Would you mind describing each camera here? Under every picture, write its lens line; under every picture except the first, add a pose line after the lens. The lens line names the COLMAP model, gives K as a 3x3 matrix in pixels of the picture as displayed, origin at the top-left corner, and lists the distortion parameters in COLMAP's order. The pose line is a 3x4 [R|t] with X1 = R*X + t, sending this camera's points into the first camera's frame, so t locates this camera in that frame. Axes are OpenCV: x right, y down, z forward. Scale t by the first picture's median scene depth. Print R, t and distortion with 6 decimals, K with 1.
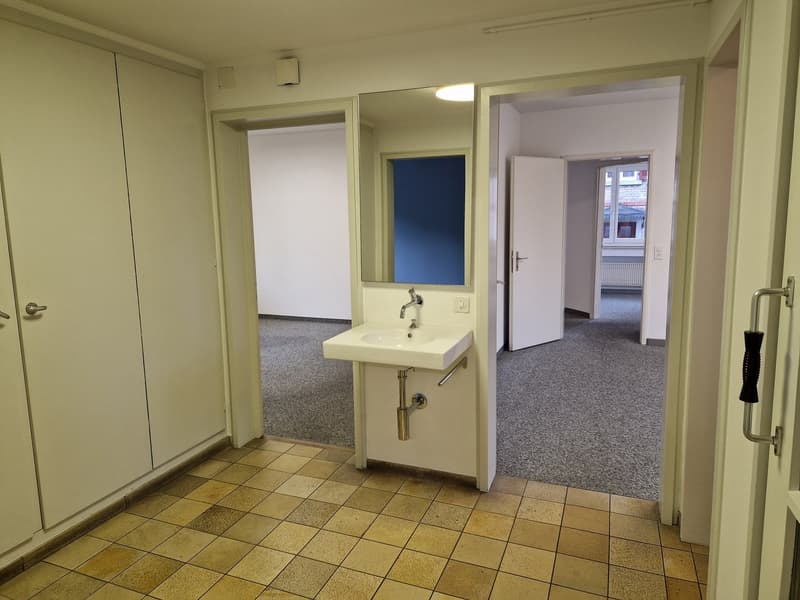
lens RADIAL K [[538.6, 0, 392.9], [0, 538.6, 284.1], [0, 0, 1]] dist [0.074041, -0.065633]
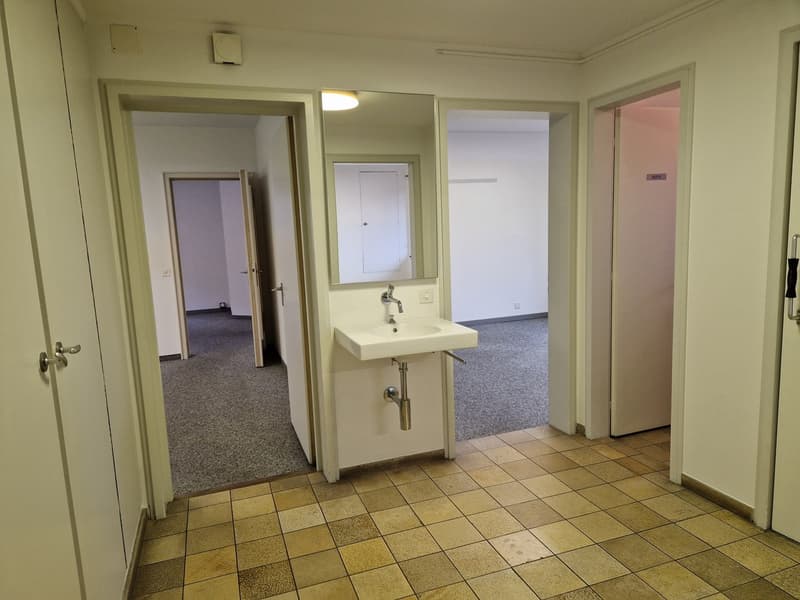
lens RADIAL K [[535.5, 0, 401.2], [0, 535.5, 298.7], [0, 0, 1]] dist [0.077565, -0.064578]
pose [[0.744931, -0.102487, 0.659222, -0.609730], [0.114961, 0.993068, 0.024480, 0.010872], [-0.657162, 0.057549, 0.751549, 0.204717]]
